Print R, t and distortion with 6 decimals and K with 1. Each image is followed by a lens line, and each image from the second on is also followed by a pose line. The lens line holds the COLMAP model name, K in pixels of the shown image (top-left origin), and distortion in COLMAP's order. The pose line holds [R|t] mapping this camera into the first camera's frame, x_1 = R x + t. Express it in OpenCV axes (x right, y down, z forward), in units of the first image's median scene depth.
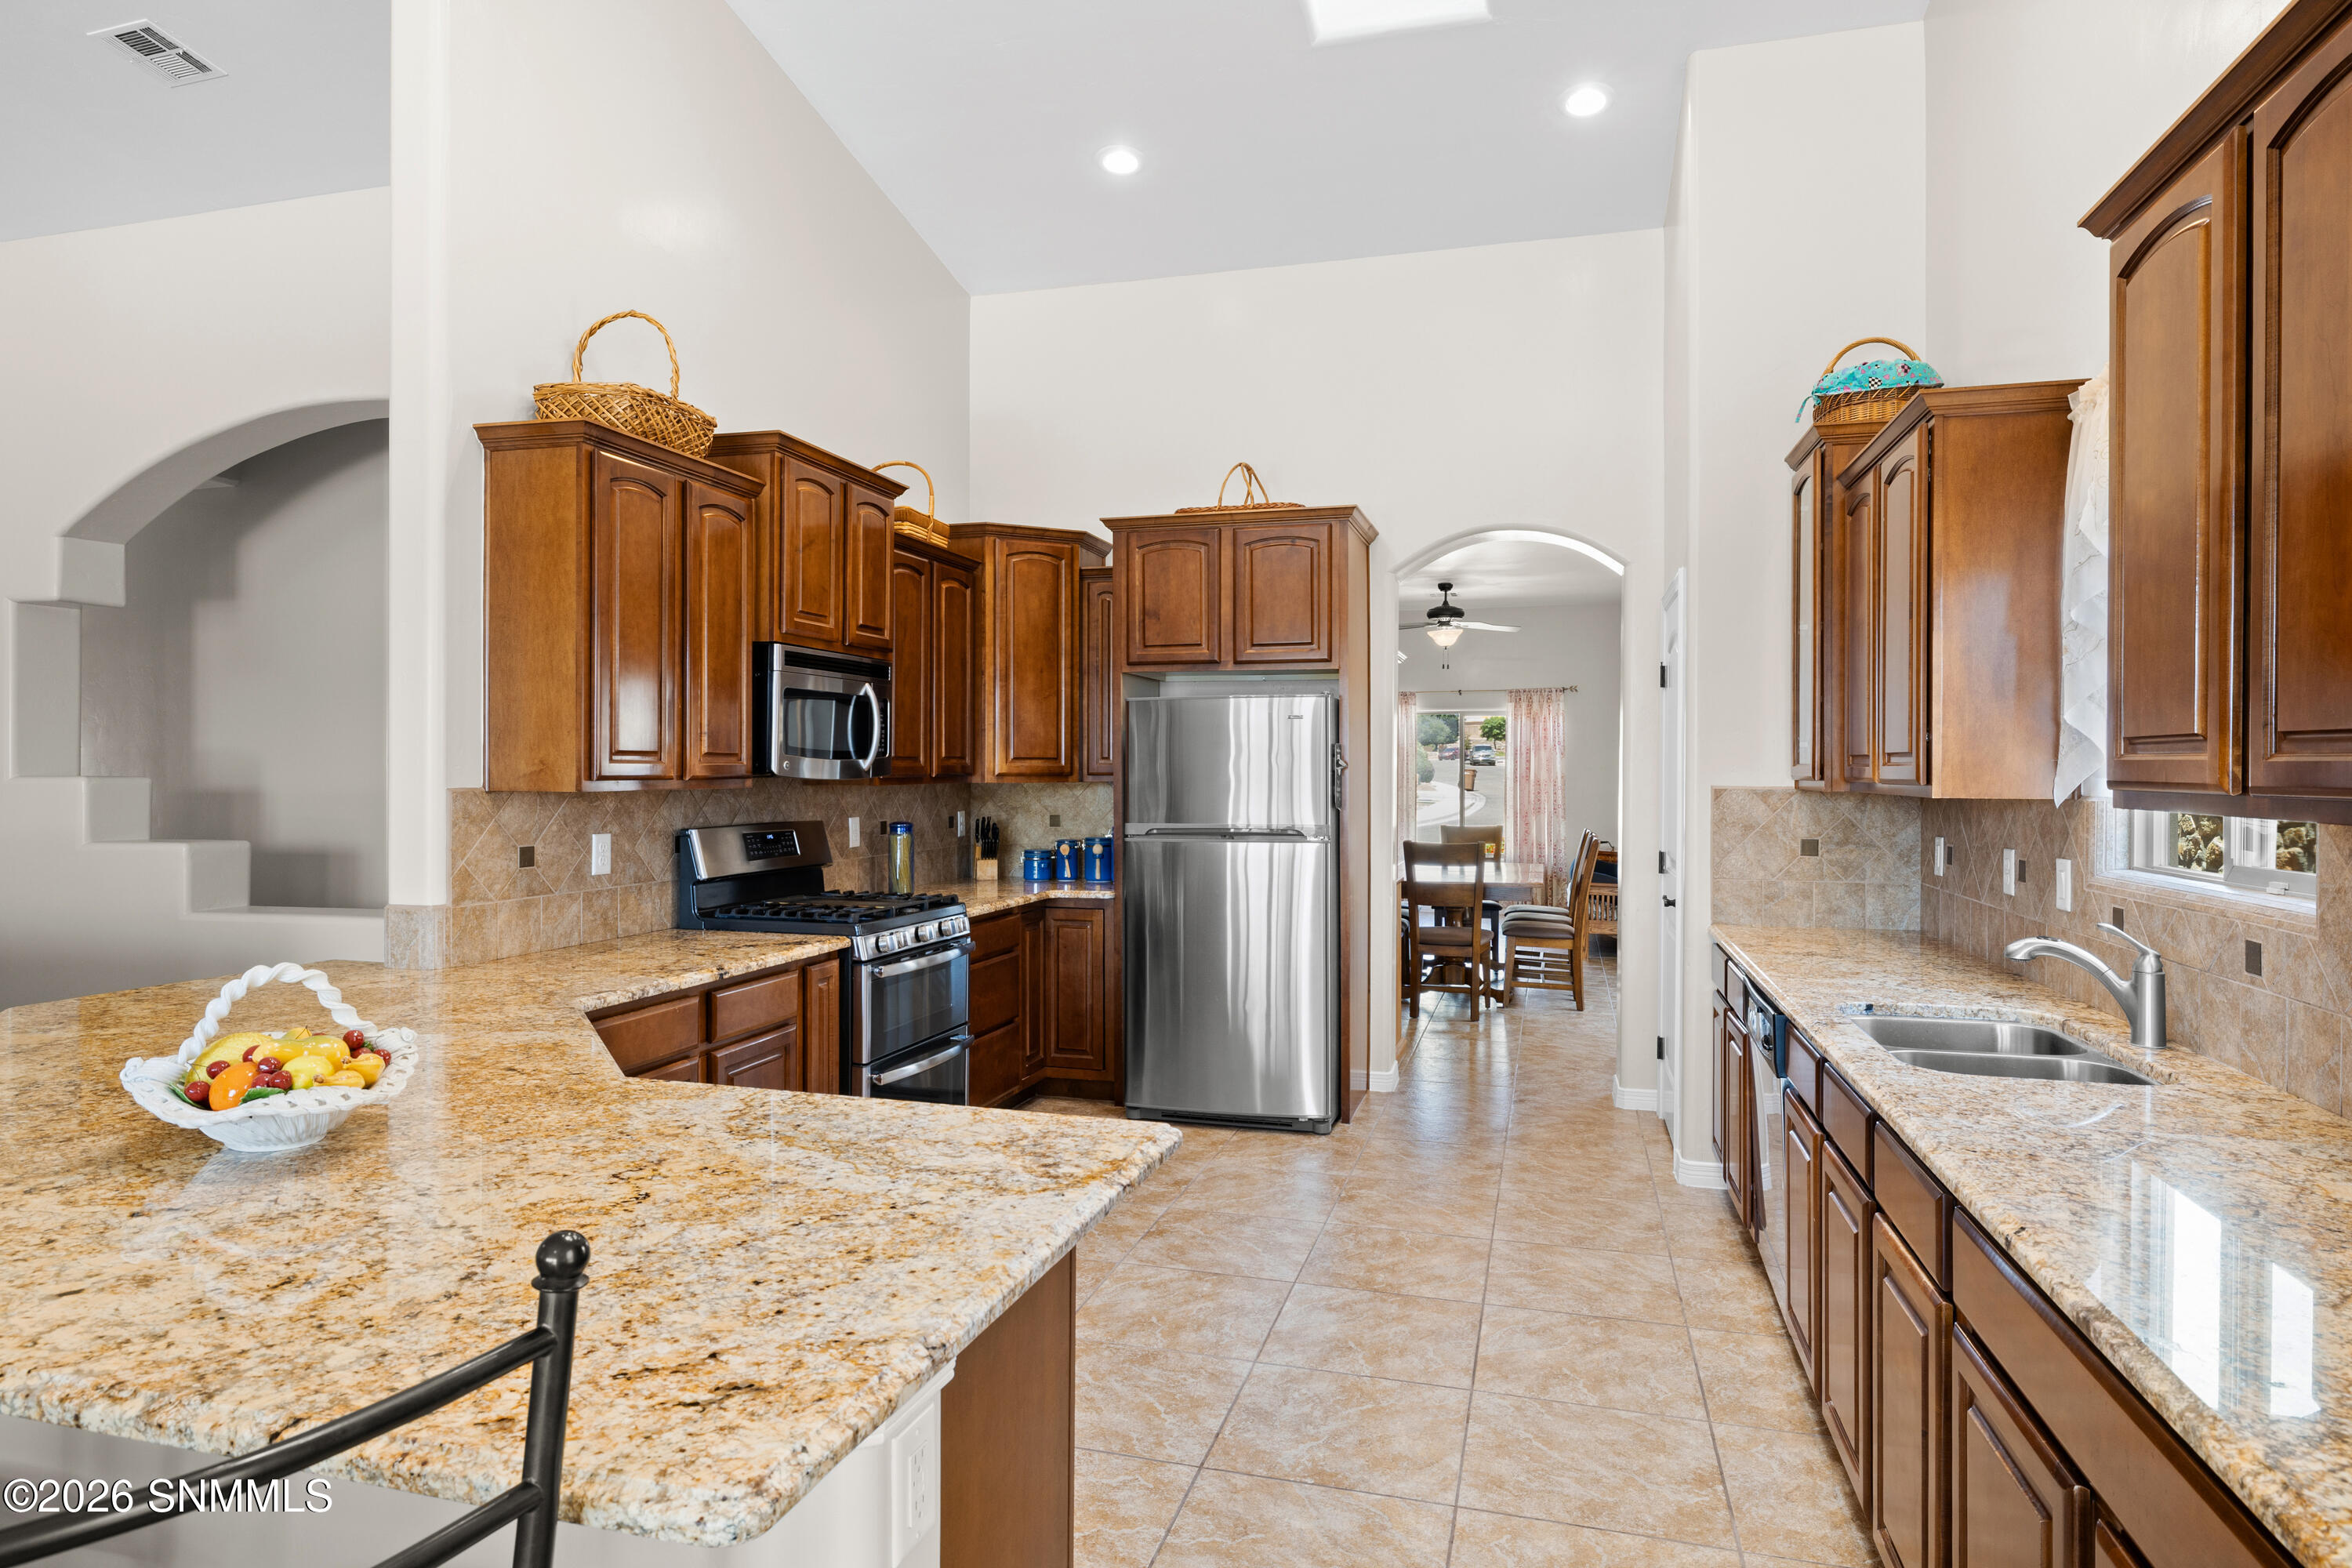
lens RADIAL K [[1353.7, 0, 1187.0], [0, 1353.7, 785.0], [0, 0, 1]] dist [0.005394, -0.002526]
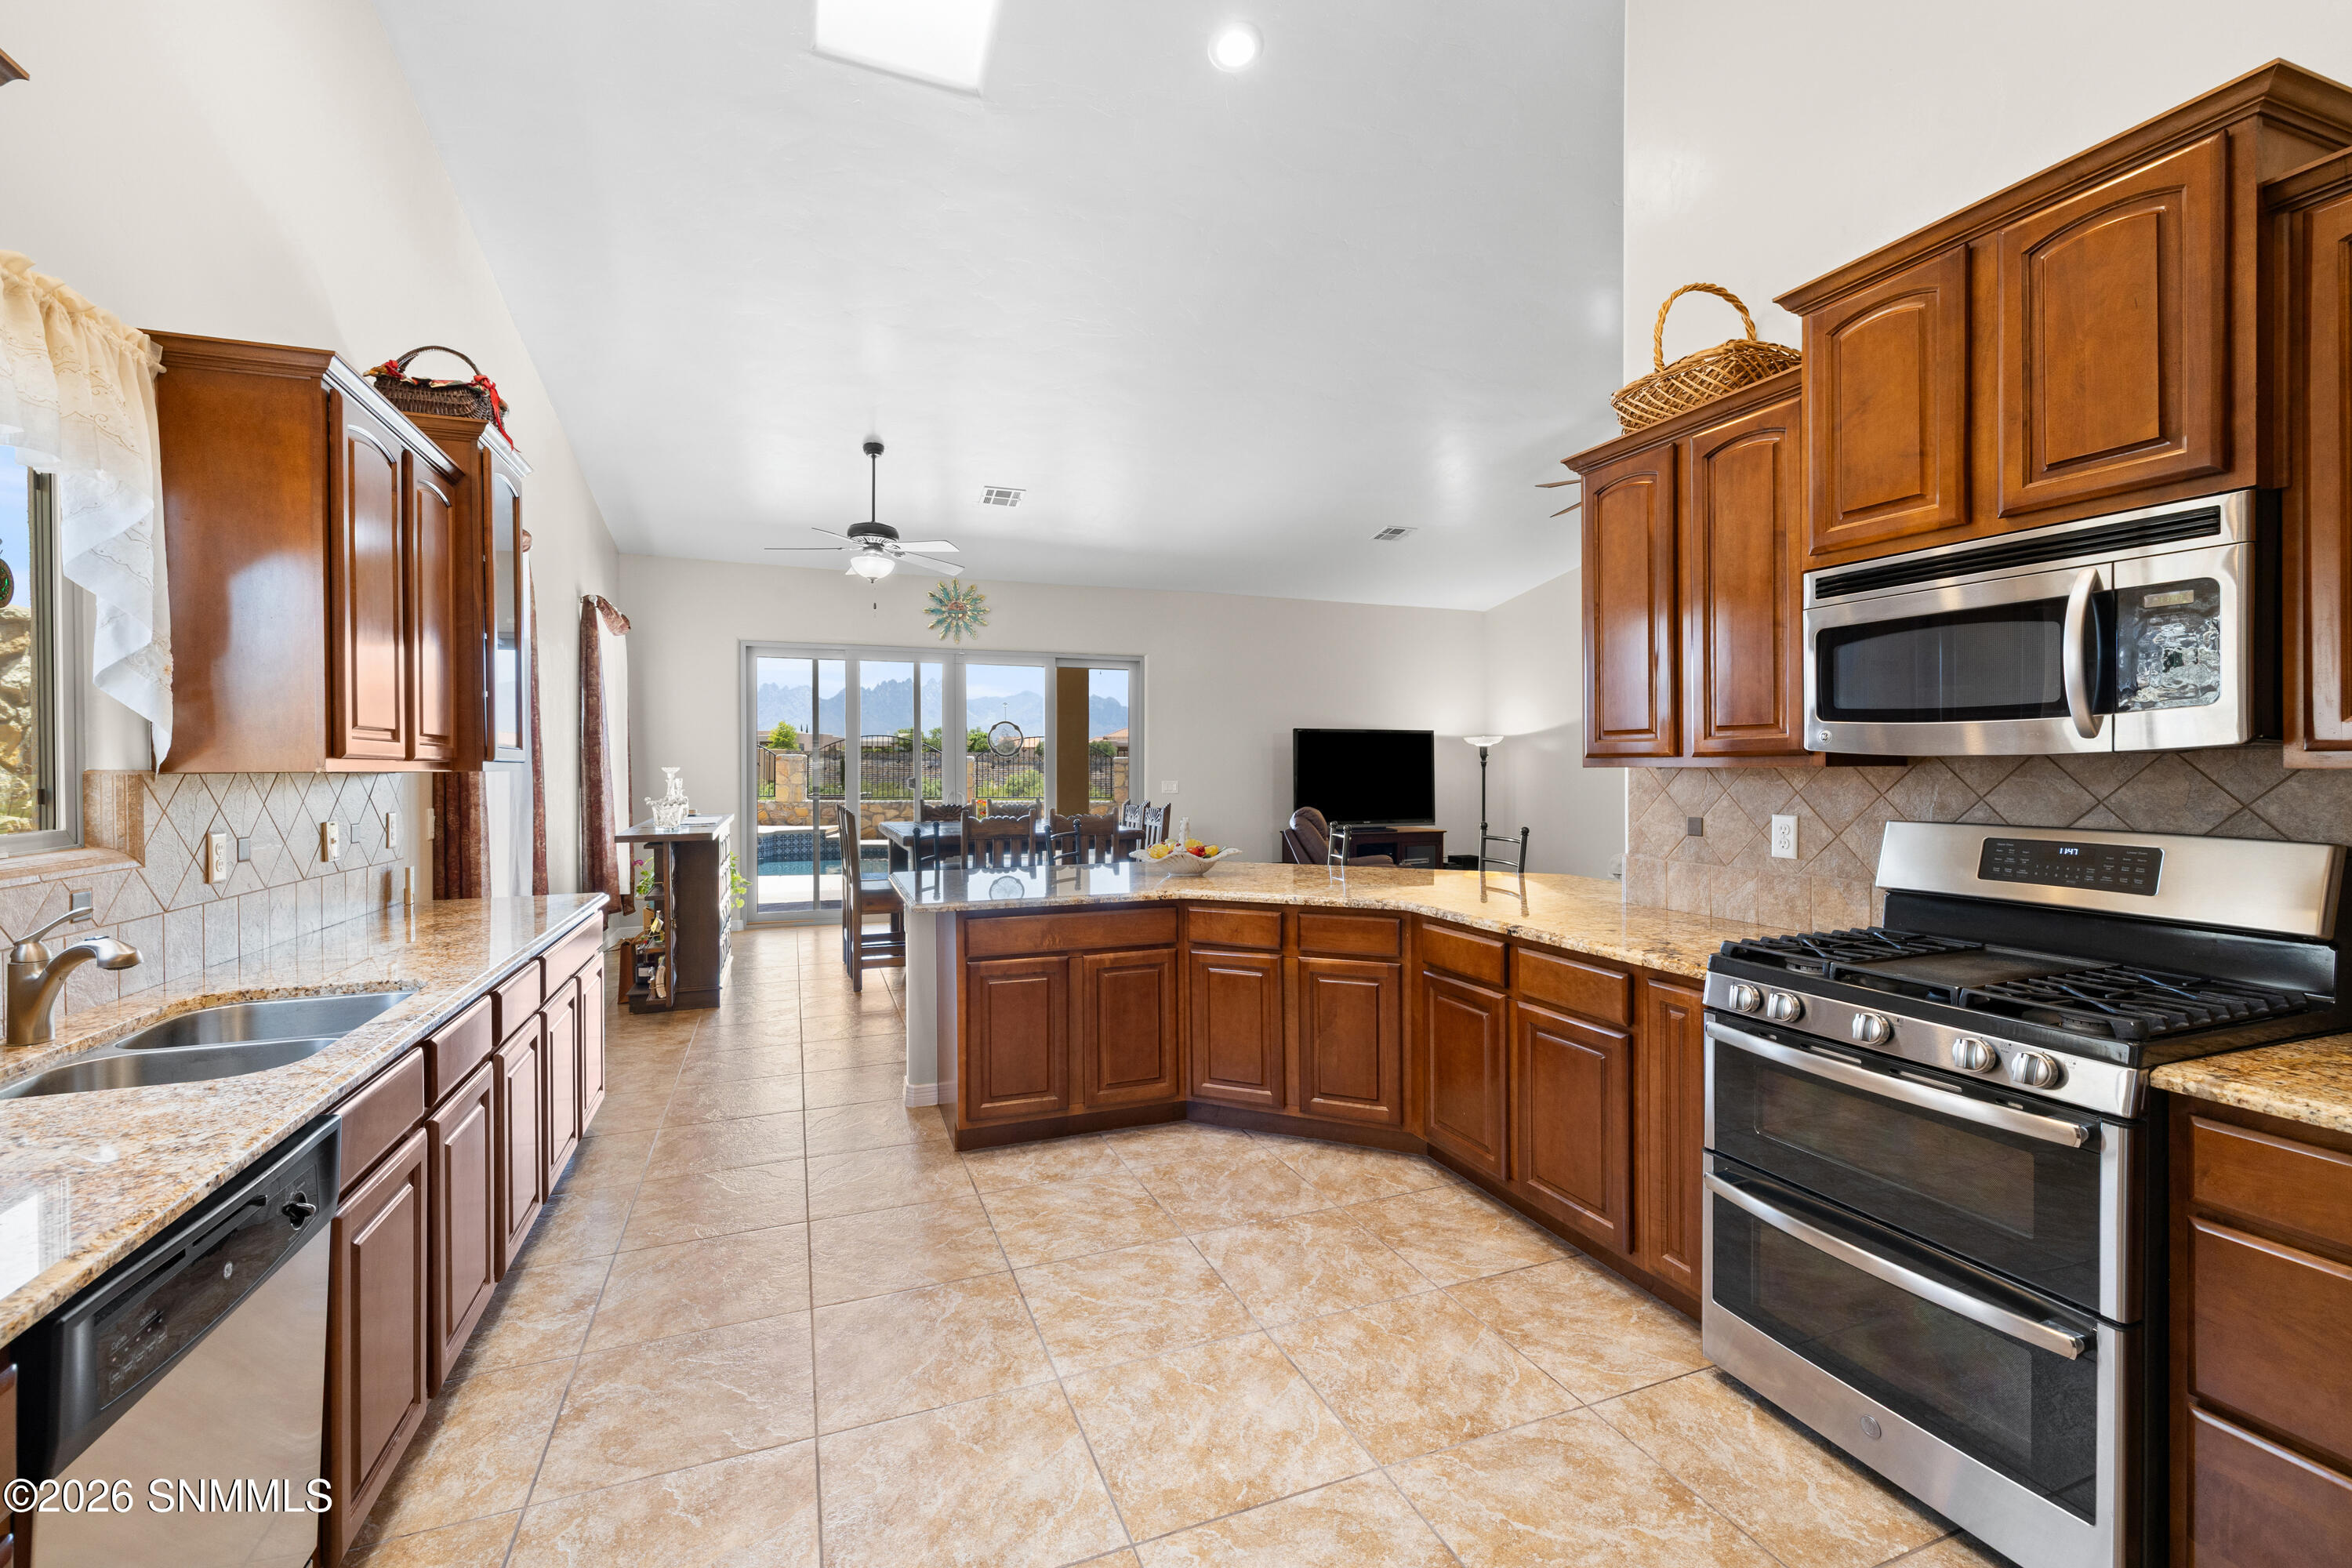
lens RADIAL K [[1006.7, 0, 1184.4], [0, 1006.7, 777.6], [0, 0, 1]] dist [0.004642, -0.000974]
pose [[-0.803799, 0.009326, -0.594828, 0.341894], [-0.003220, 0.999794, 0.020027, -0.002894], [0.594893, 0.018013, -0.803603, 1.403670]]
